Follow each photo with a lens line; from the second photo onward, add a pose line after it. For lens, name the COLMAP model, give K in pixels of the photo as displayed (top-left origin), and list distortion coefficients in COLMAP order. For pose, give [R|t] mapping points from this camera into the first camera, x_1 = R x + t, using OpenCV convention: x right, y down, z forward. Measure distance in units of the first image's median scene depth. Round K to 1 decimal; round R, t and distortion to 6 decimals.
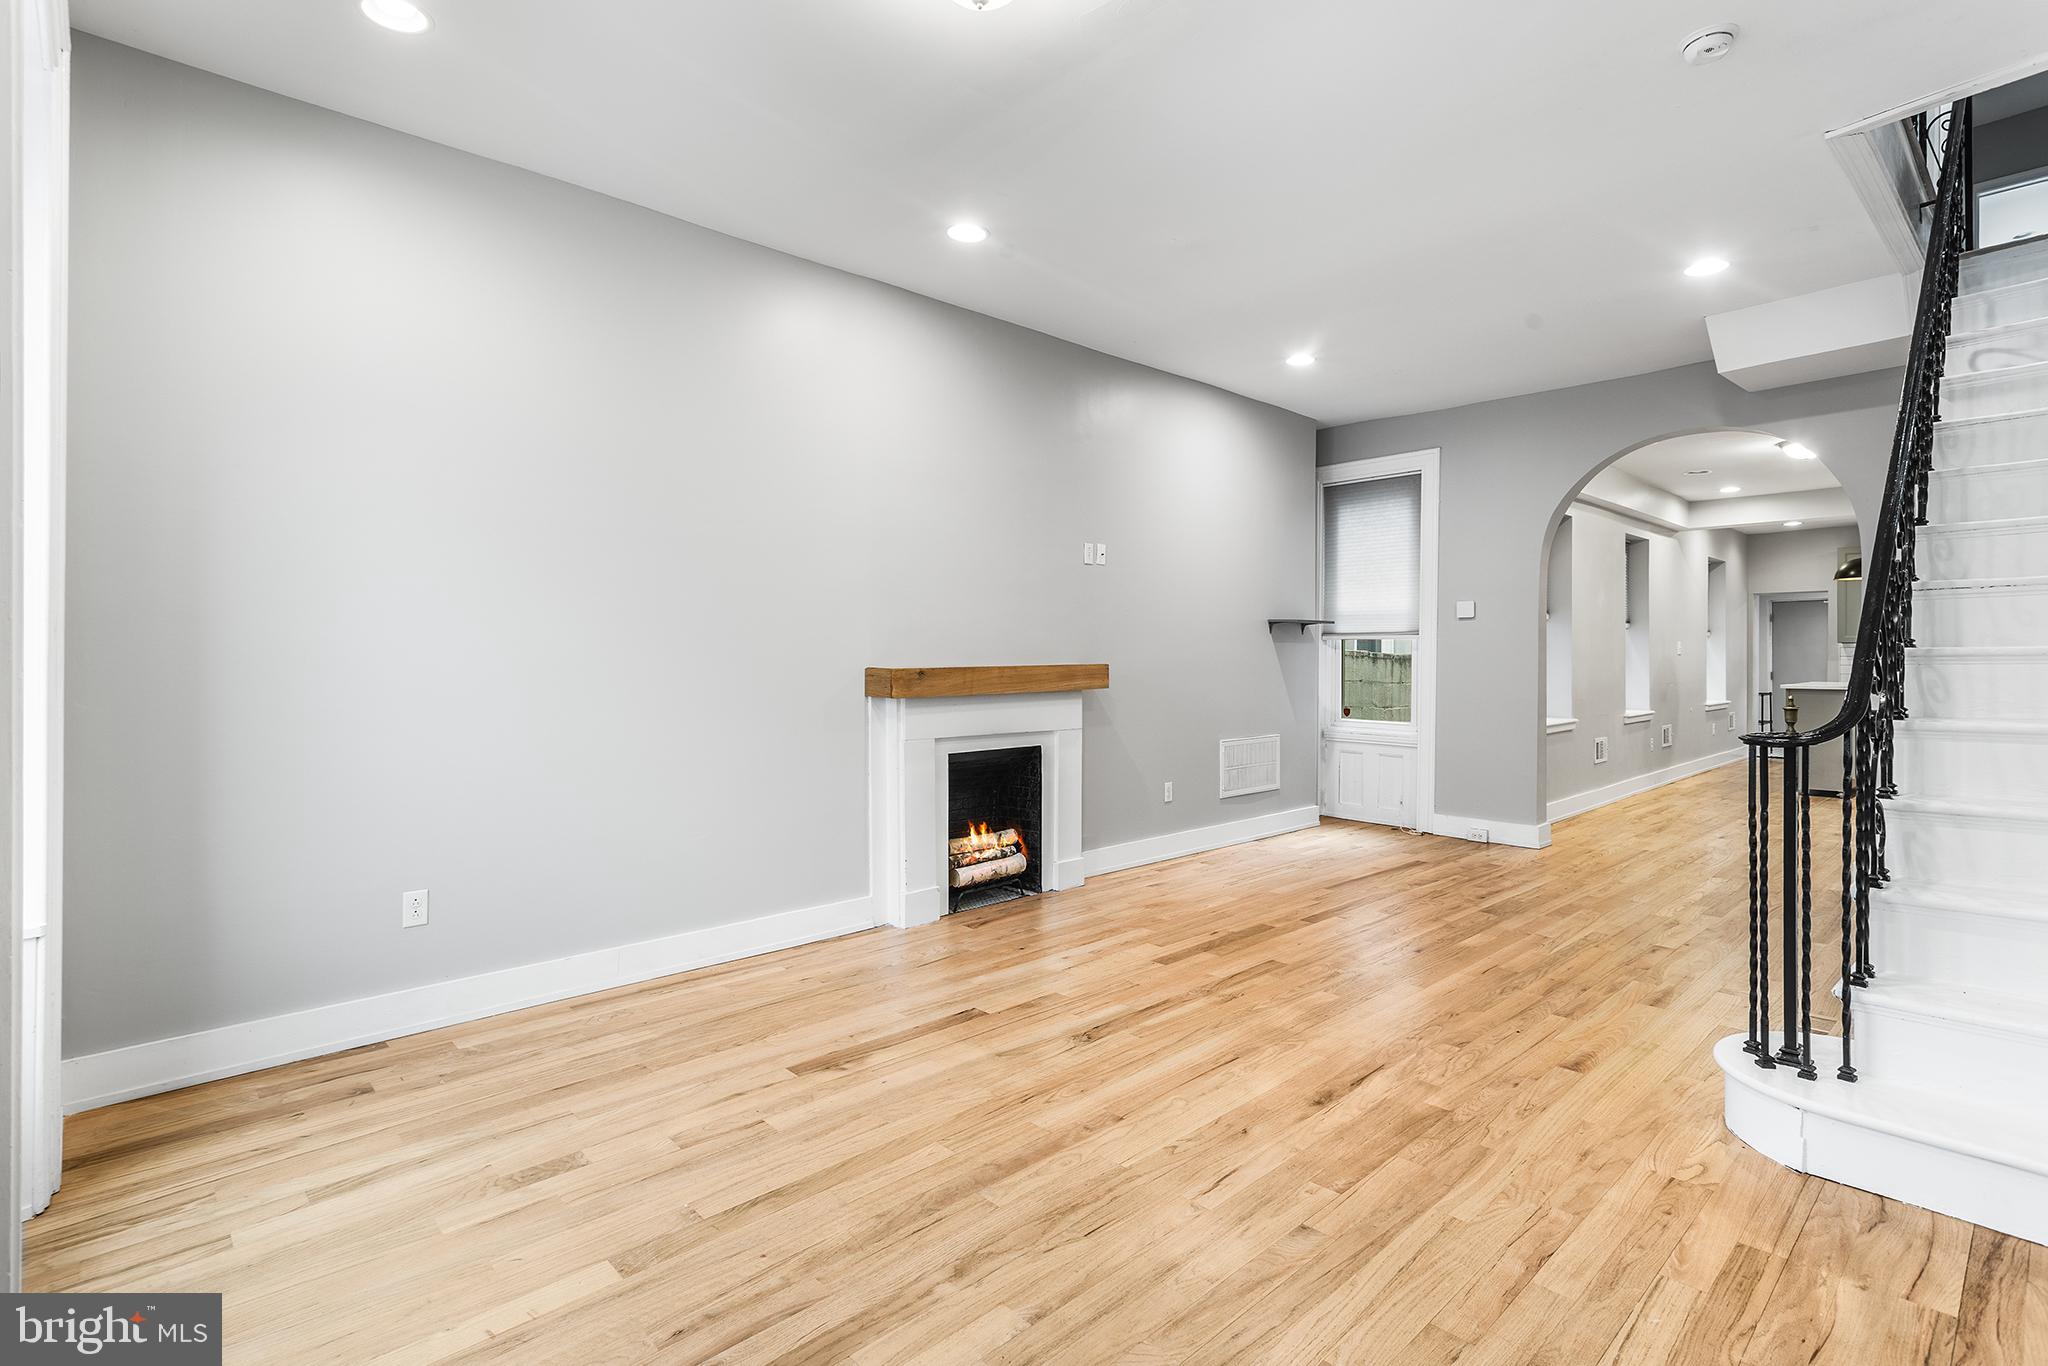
lens RADIAL K [[979.8, 0, 1023.6], [0, 979.8, 675.6], [0, 0, 1]] dist [-0.001768, 0.003205]
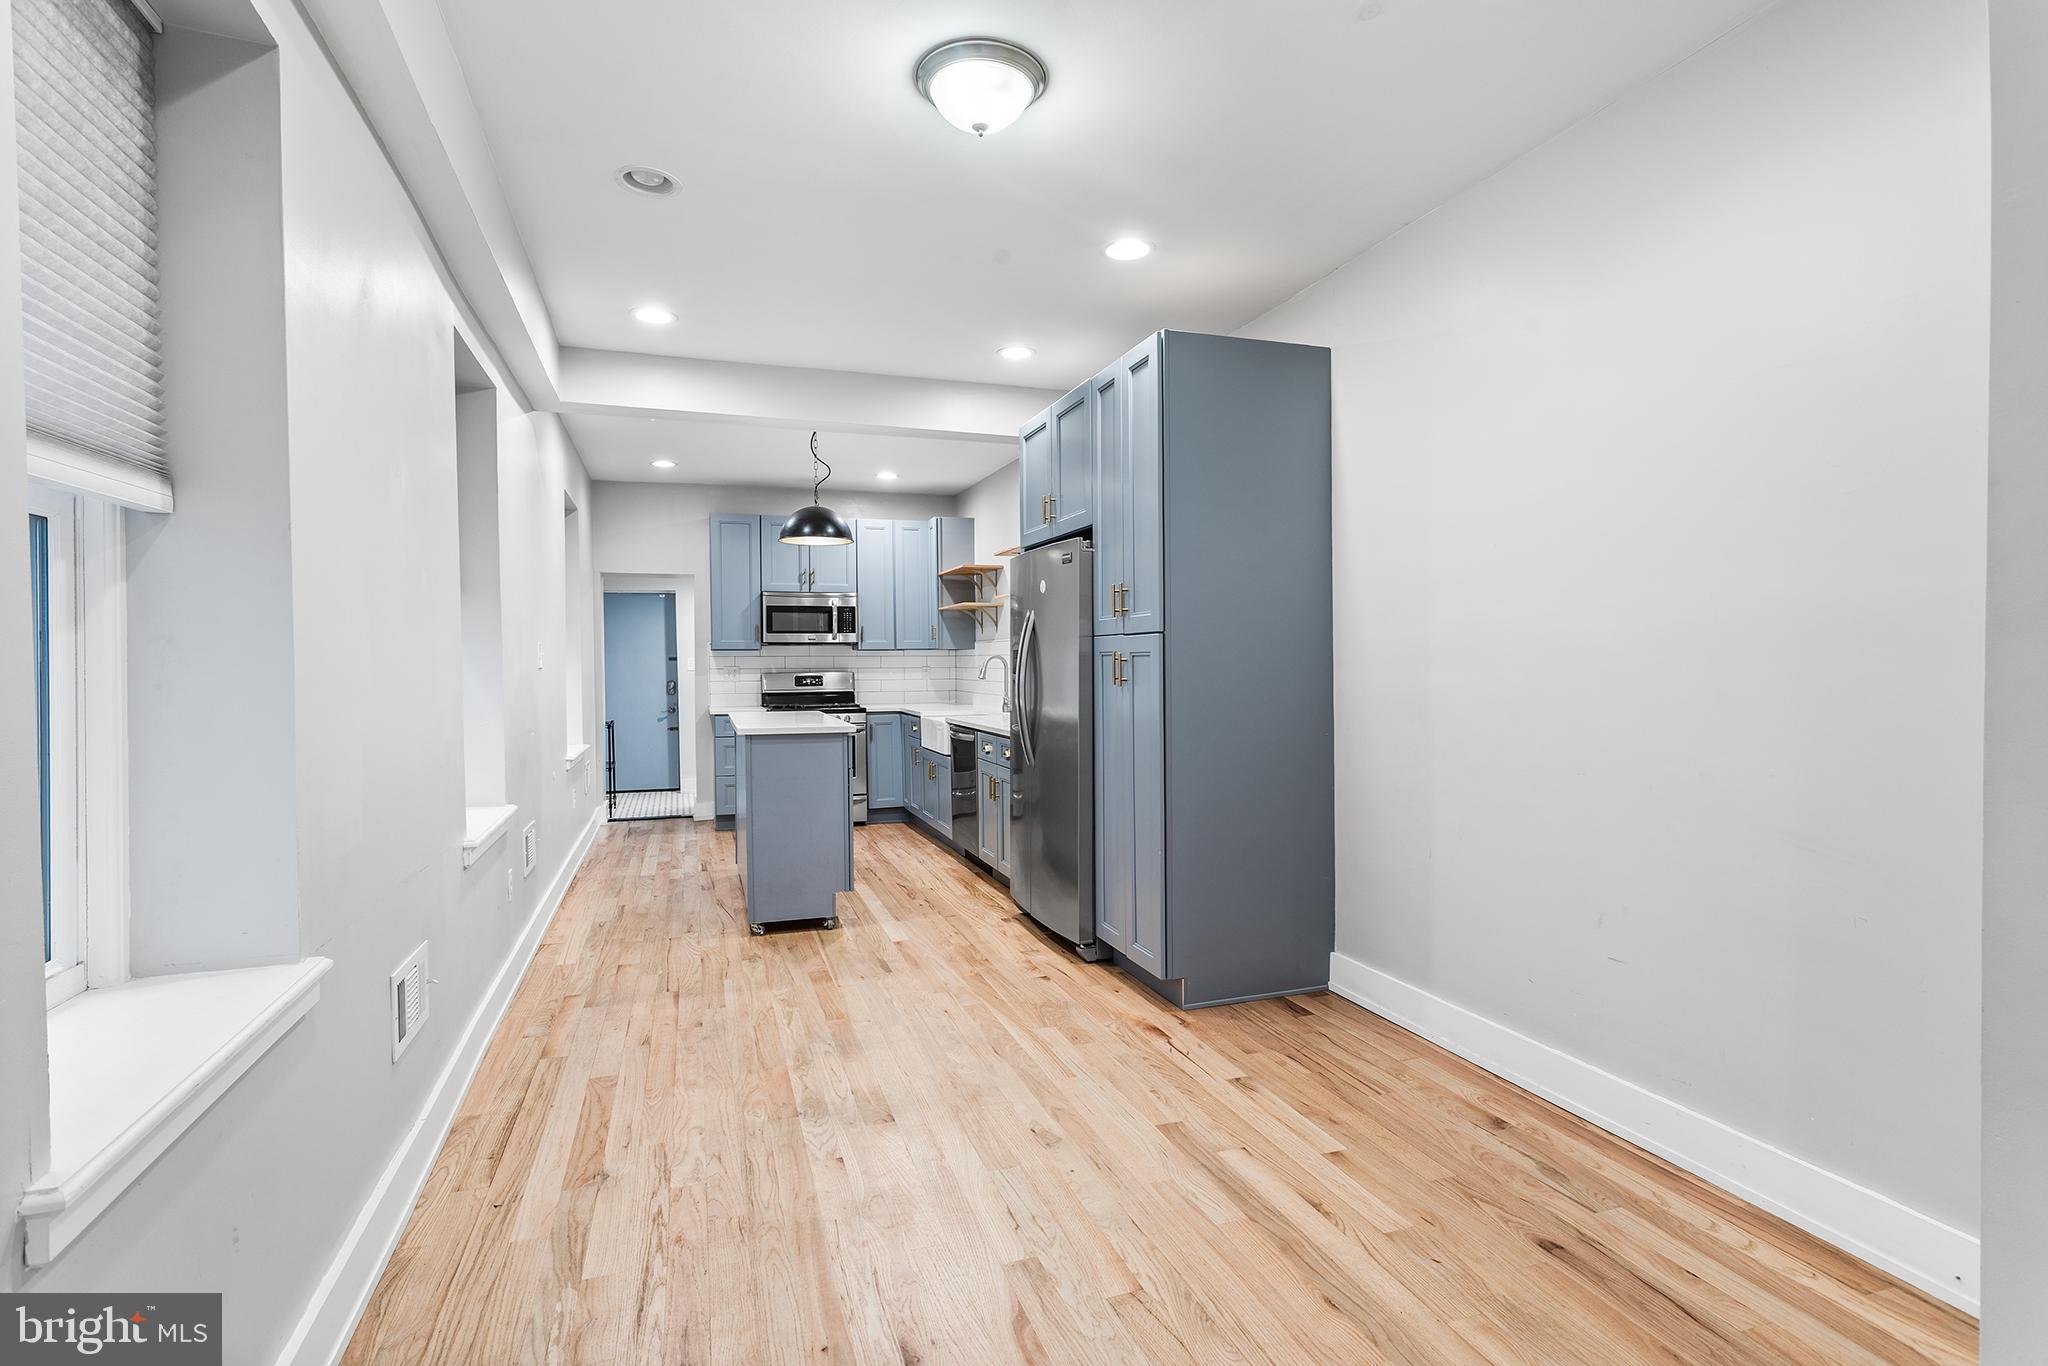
lens RADIAL K [[979.8, 0, 1007.7], [0, 979.8, 696.5], [0, 0, 1]] dist [-0.001768, 0.003205]
pose [[0.430357, -0.025071, 0.902310, 0.903380], [0.011586, 0.999685, 0.022251, -0.038185], [-0.902584, 0.000878, 0.430512, 1.624026]]
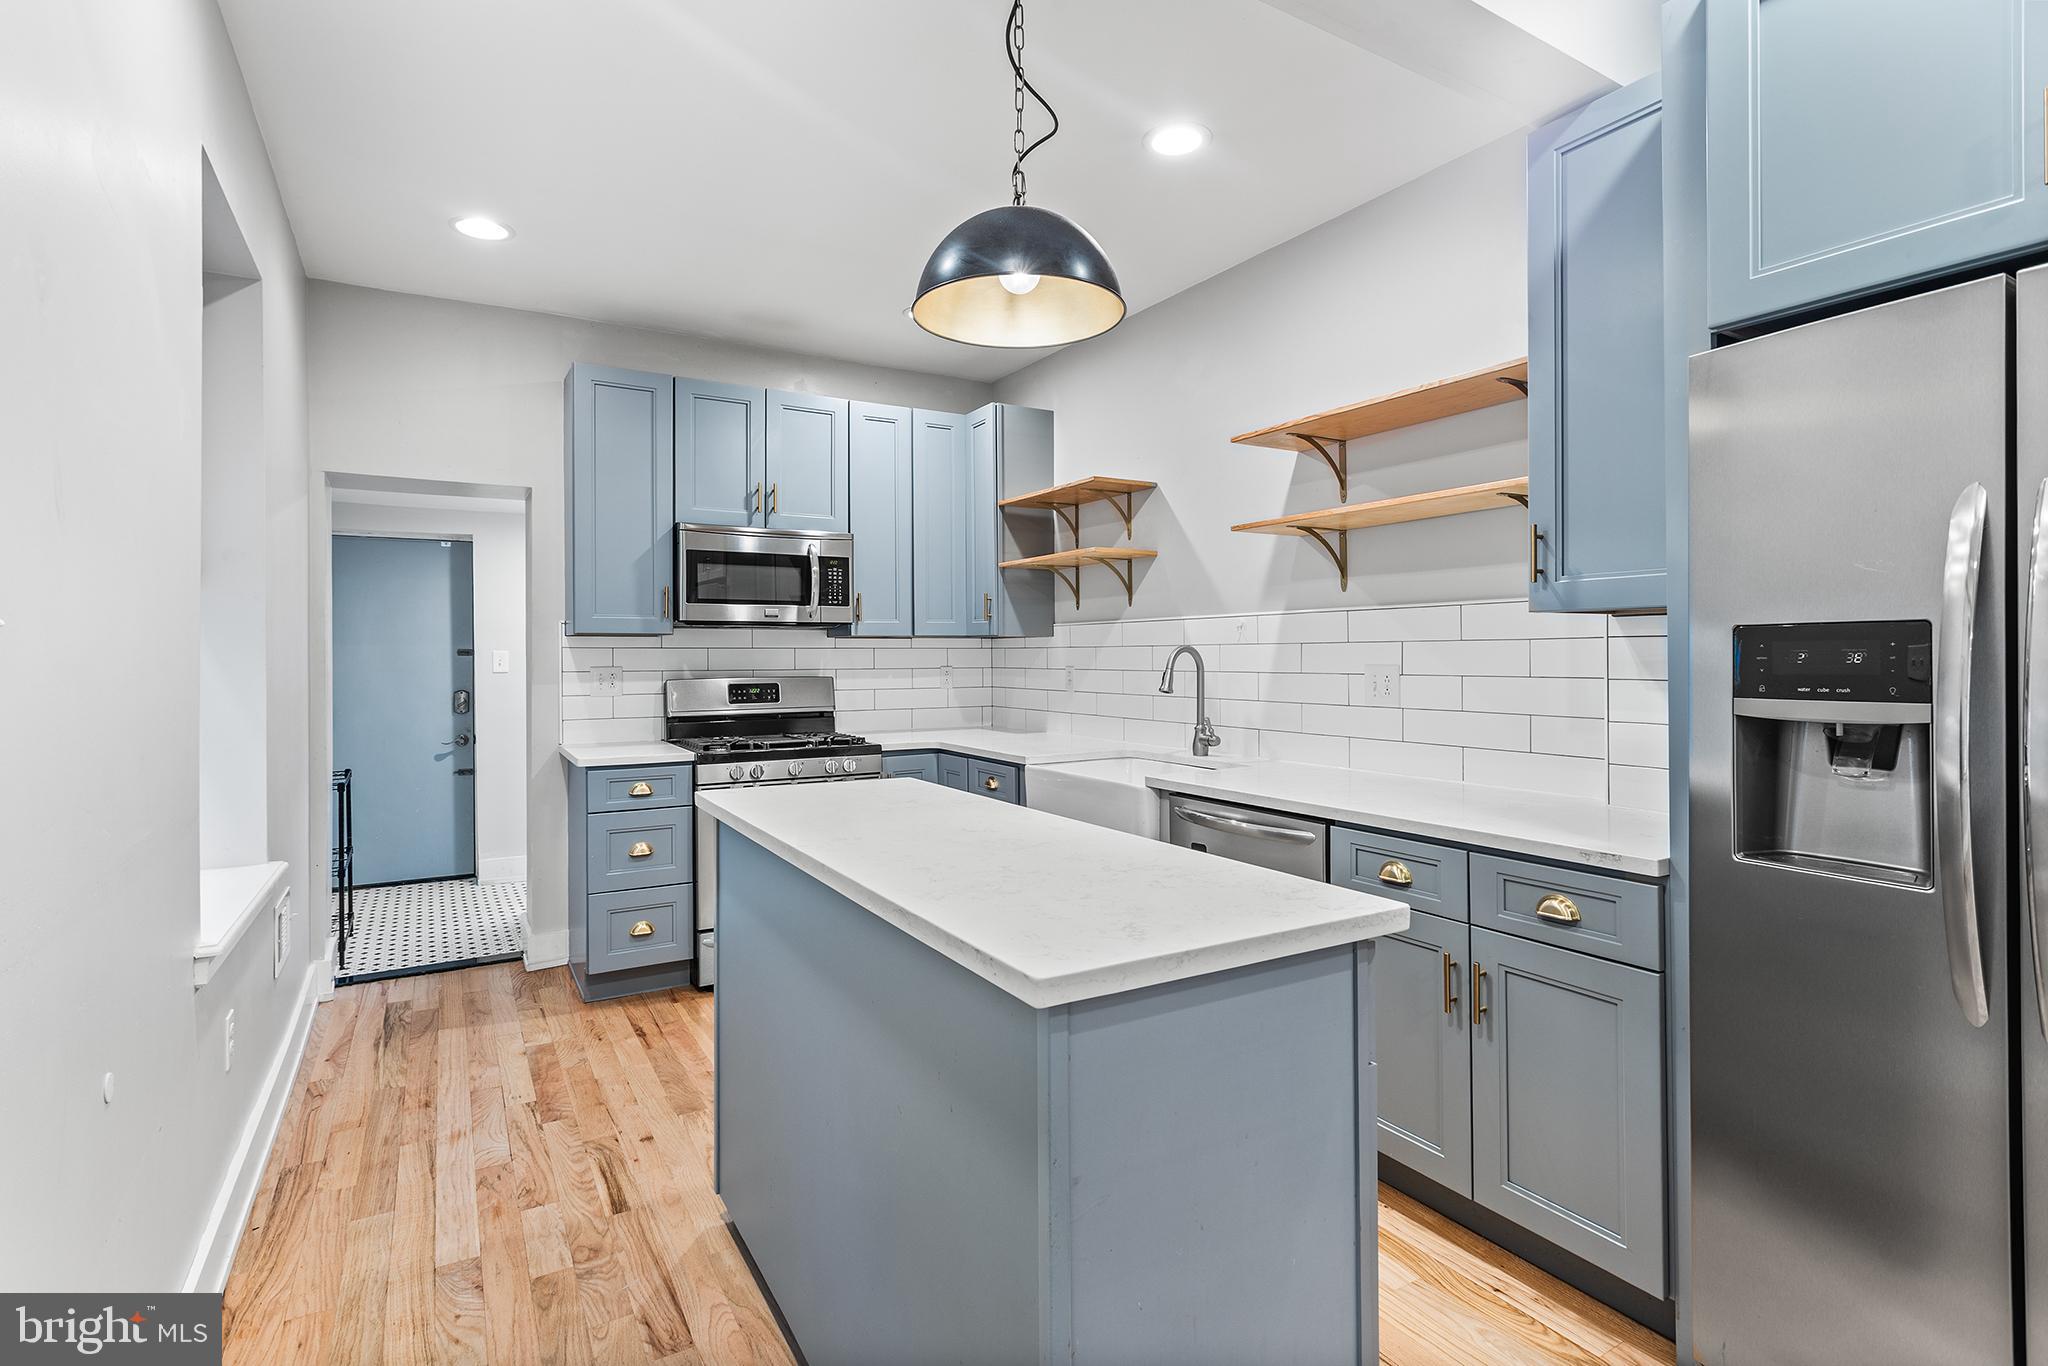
lens RADIAL K [[979.8, 0, 1019.6], [0, 979.8, 662.1], [0, 0, 1]] dist [-0.001768, 0.003205]
pose [[0.223285, 0.002233, 0.974751, 1.668999], [0.012391, 0.999910, -0.005130, -0.058939], [-0.974674, 0.013224, 0.223237, 2.465601]]
